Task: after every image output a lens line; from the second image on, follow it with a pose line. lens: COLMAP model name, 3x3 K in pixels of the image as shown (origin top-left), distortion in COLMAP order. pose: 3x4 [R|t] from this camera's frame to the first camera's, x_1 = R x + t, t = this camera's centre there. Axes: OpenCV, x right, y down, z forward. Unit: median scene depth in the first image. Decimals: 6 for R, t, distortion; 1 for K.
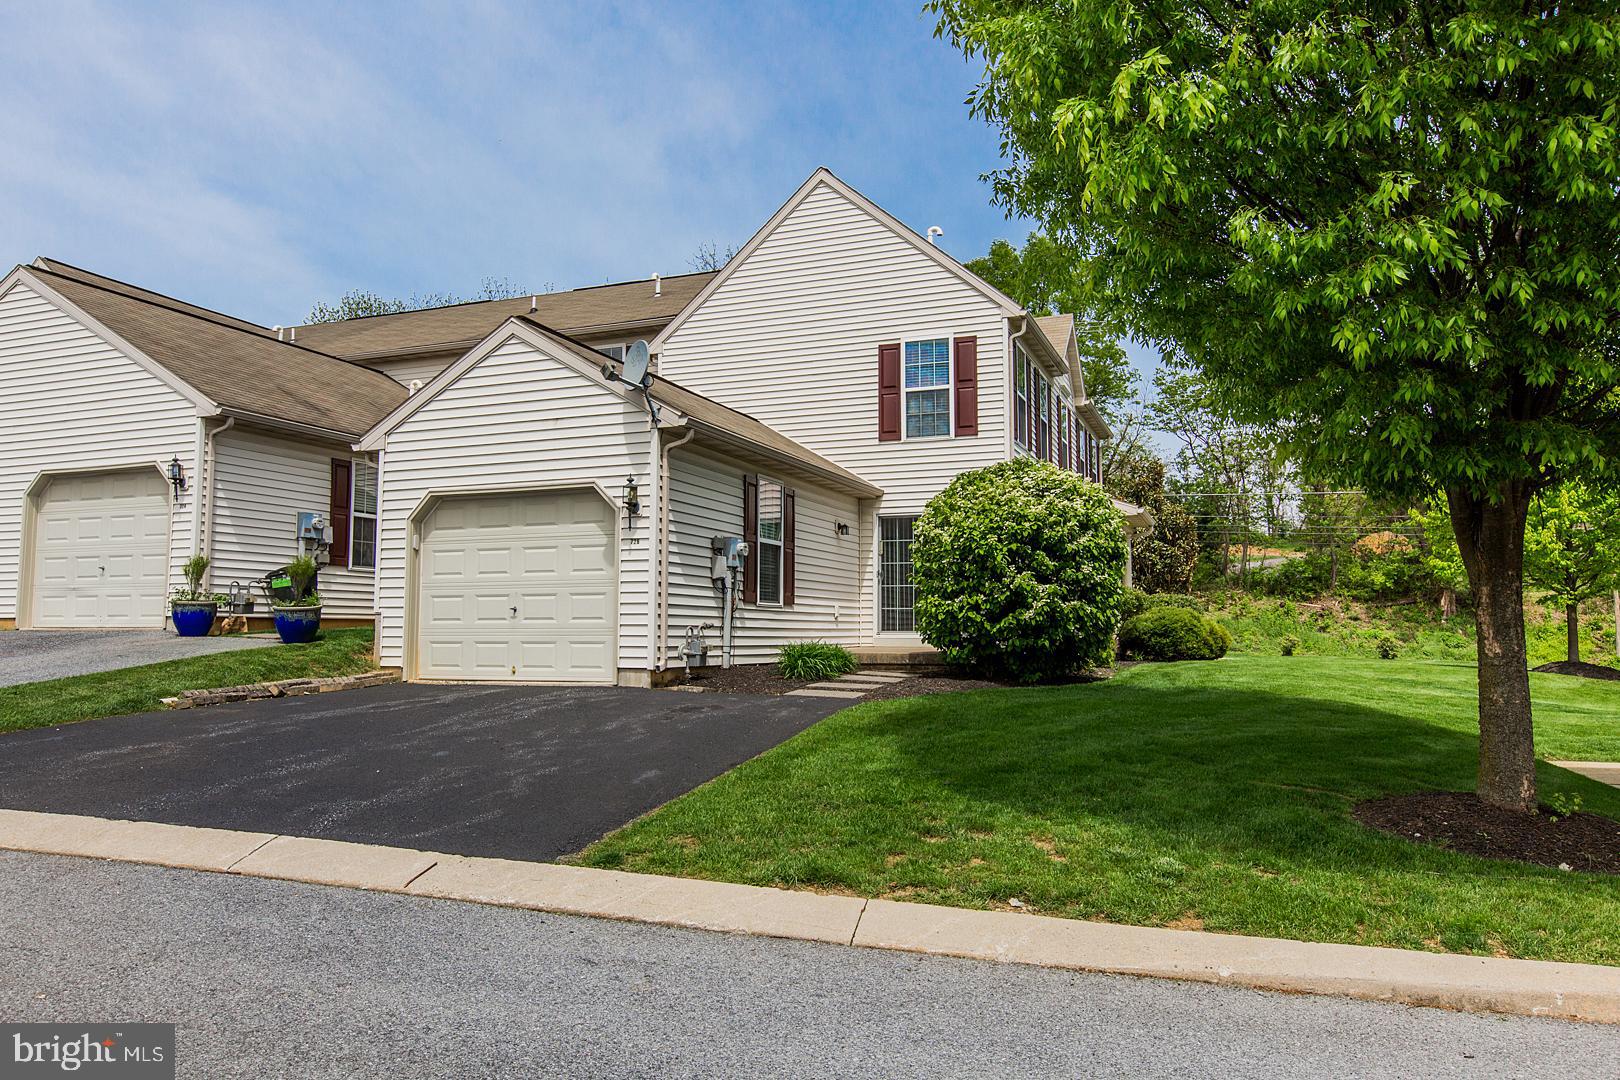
lens RADIAL K [[1130.8, 0, 810.0], [0, 1130.8, 540.0], [0, 0, 1]] dist [-0.000163, -0.000051]
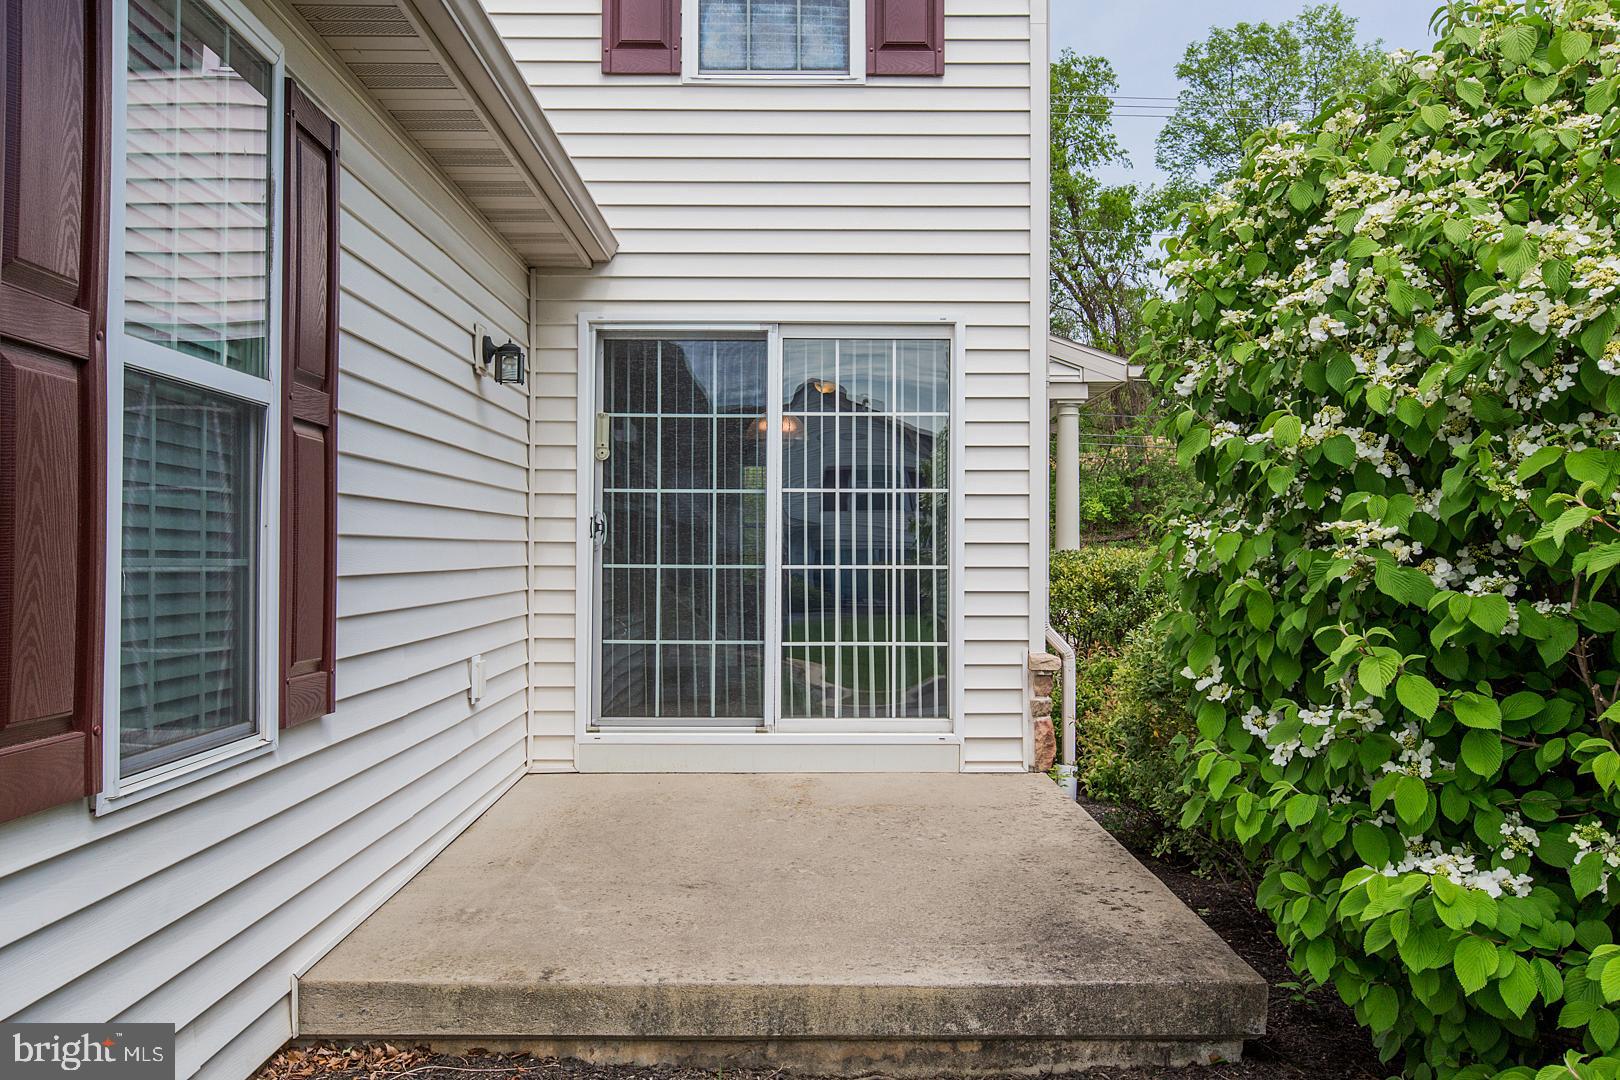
lens RADIAL K [[1385.5, 0, 810.0], [0, 1385.5, 540.0], [0, 0, 1]] dist [0.003460, 0.000917]
pose [[0.926645, 0.005601, 0.375895, -0.023894], [-0.032925, 0.997256, 0.066305, 0.007945], [-0.374493, -0.073818, 0.924287, 0.646180]]
